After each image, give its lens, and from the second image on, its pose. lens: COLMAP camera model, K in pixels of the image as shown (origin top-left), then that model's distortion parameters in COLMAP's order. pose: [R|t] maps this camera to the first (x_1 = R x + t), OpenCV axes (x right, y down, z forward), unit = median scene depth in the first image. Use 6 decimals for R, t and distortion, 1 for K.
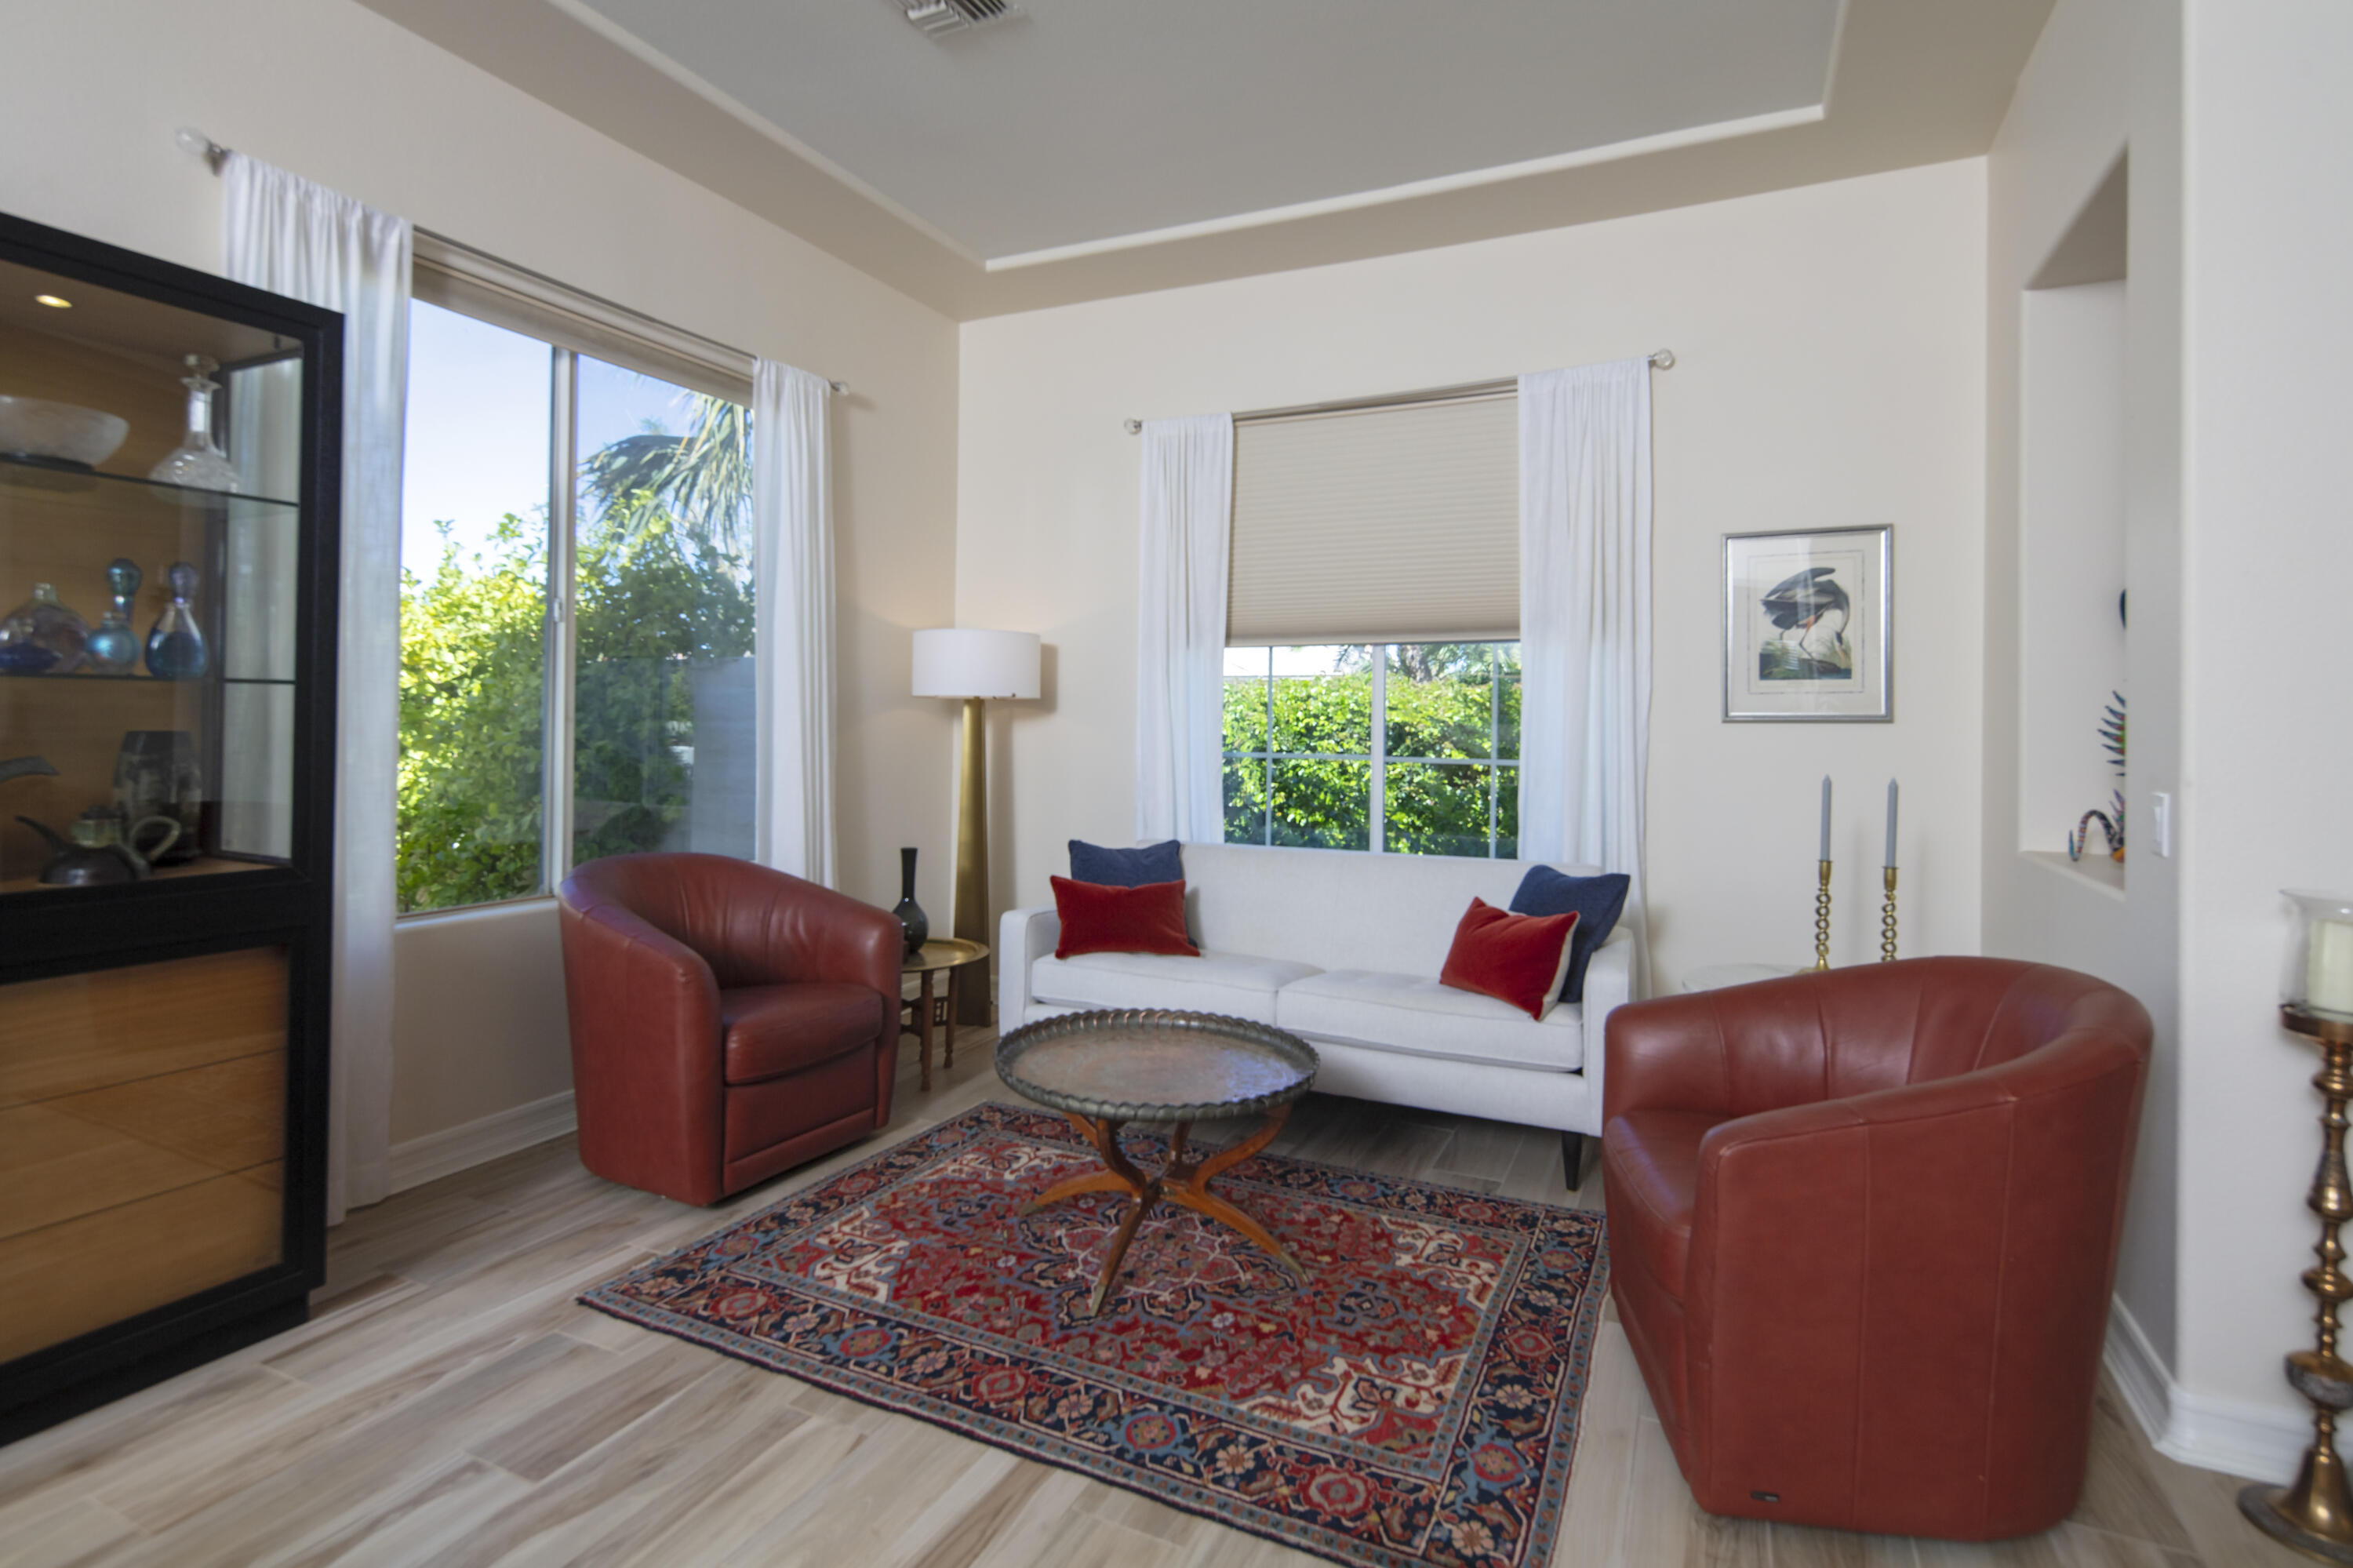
lens RADIAL K [[1146.7, 0, 1182.7], [0, 1146.7, 708.8], [0, 0, 1]] dist [-0.000791, -0.002813]
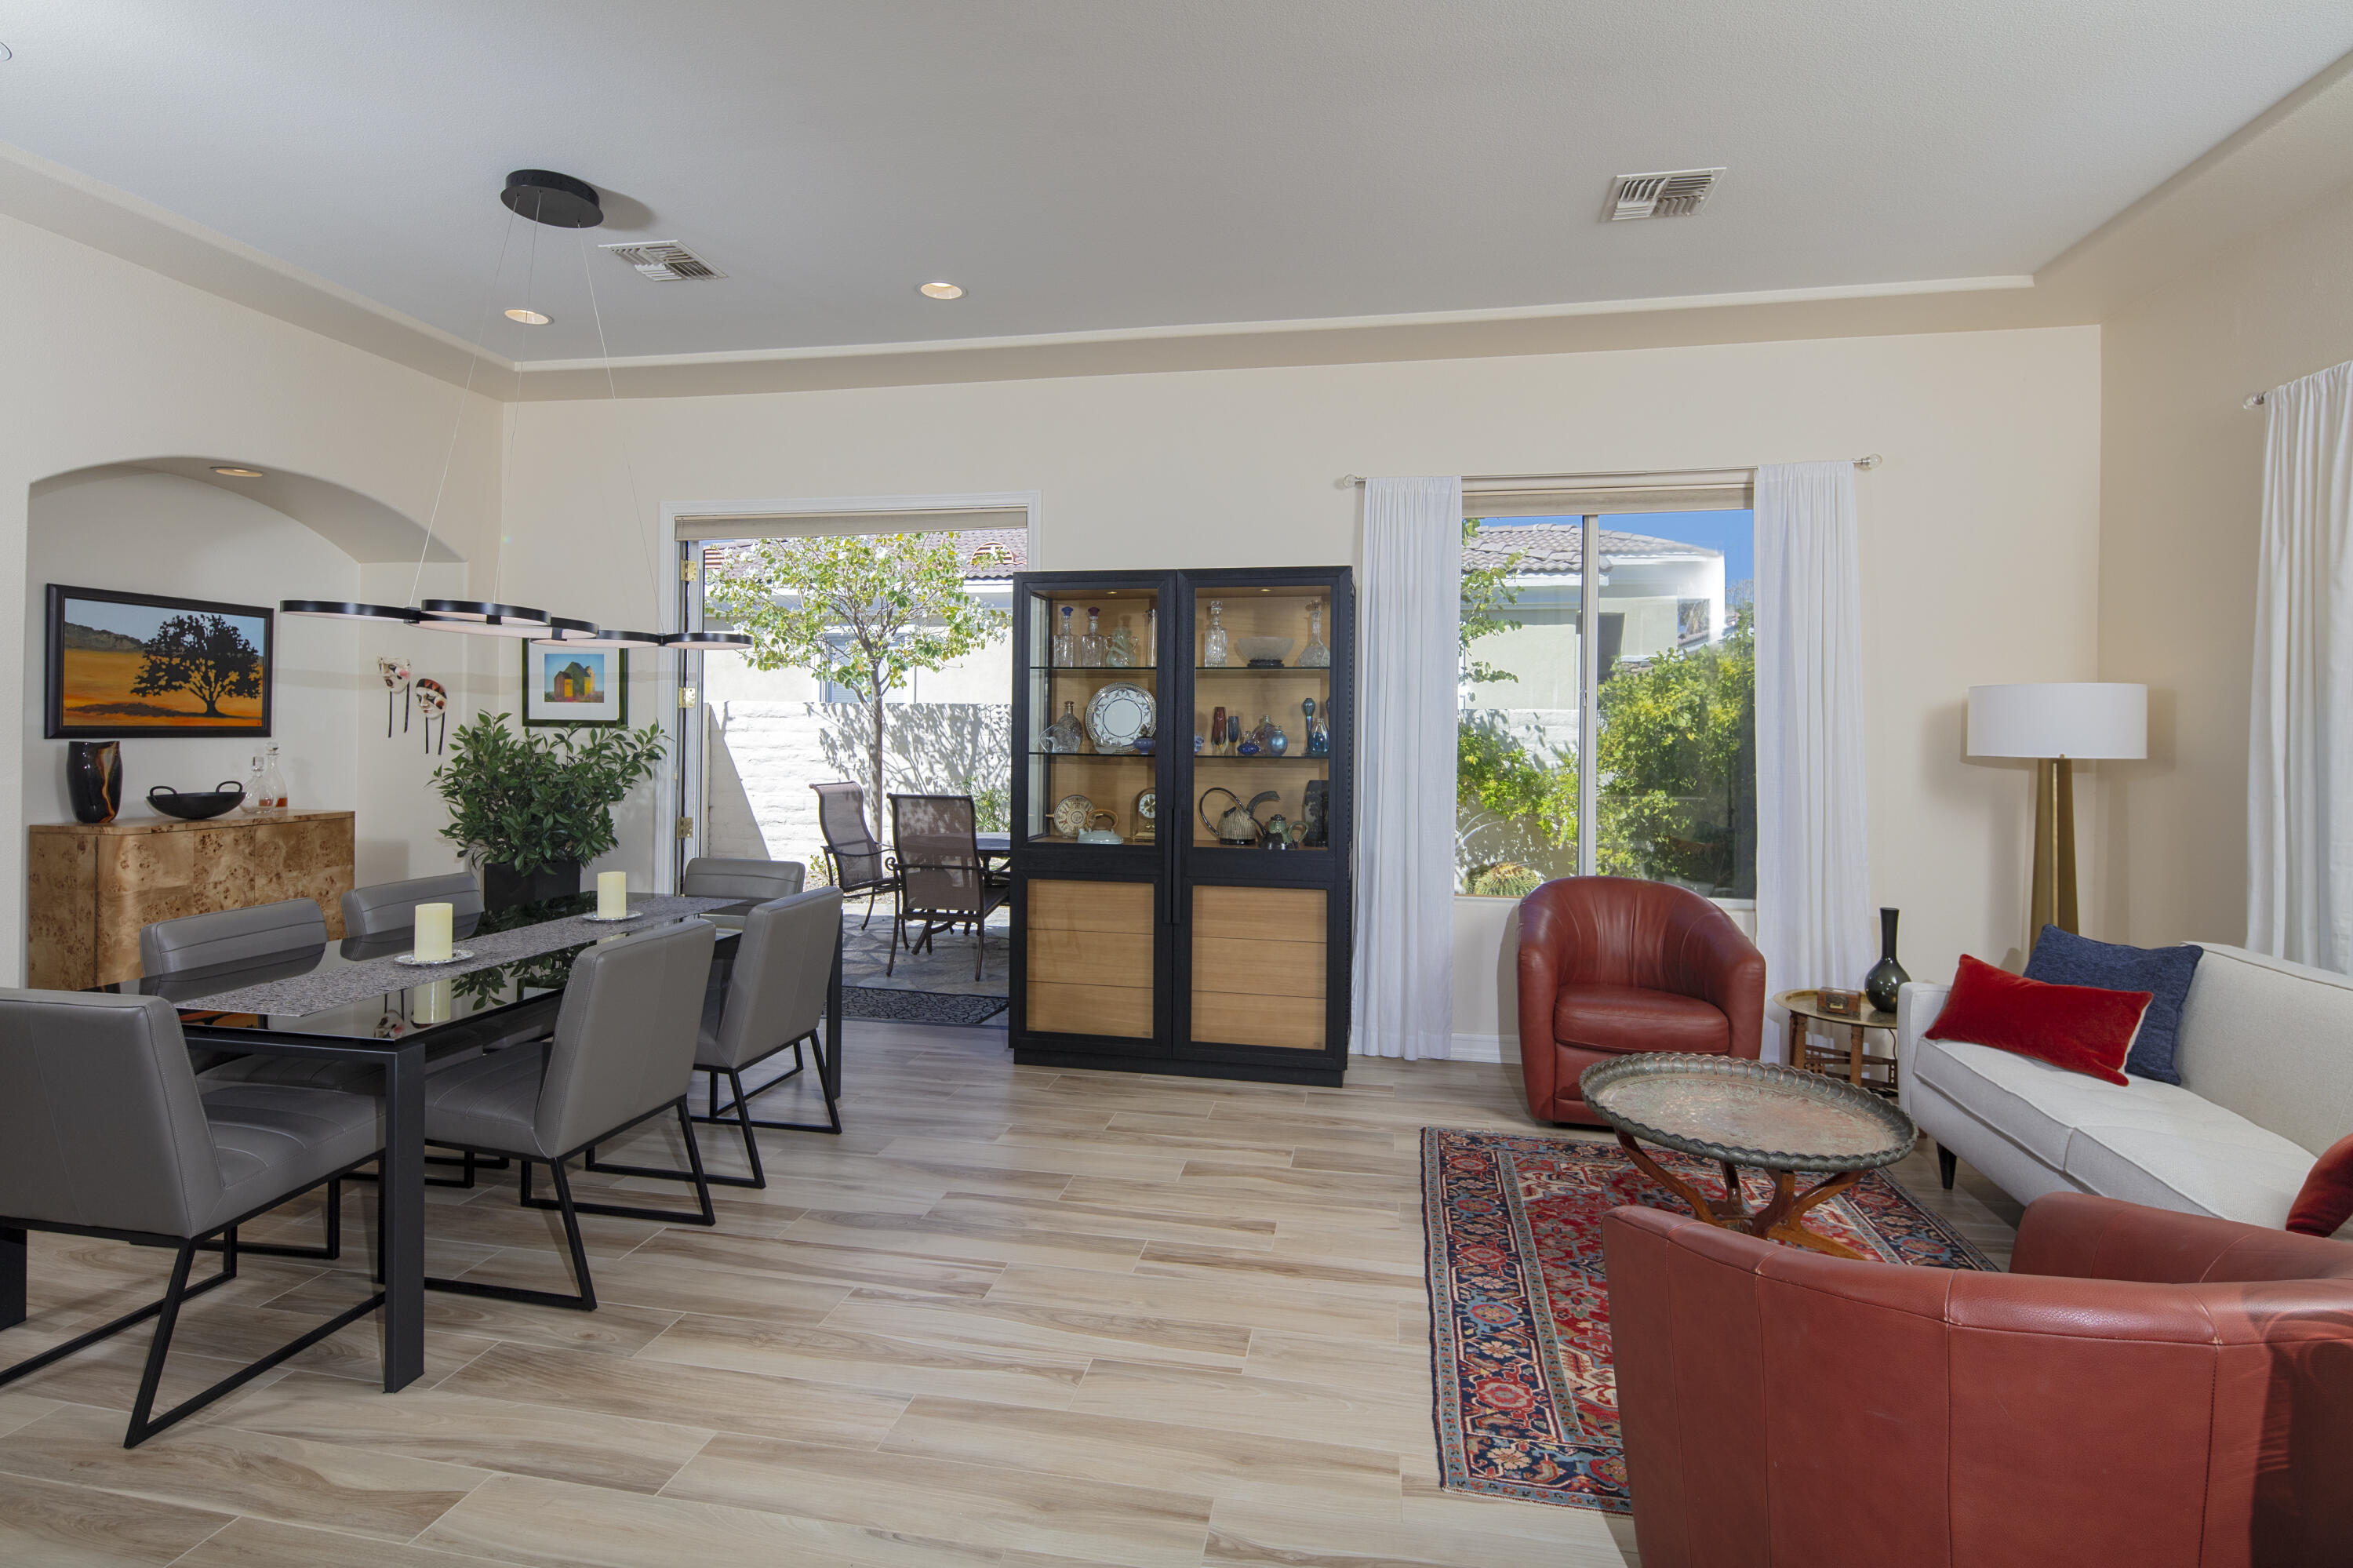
lens RADIAL K [[1146.7, 0, 1185.9], [0, 1146.7, 736.6], [0, 0, 1]] dist [-0.000791, -0.002813]
pose [[0.253746, -0.005523, -0.967255, 1.103306], [0.001207, 0.999985, -0.005393, -0.049350], [0.967270, 0.000201, 0.253749, 0.268545]]
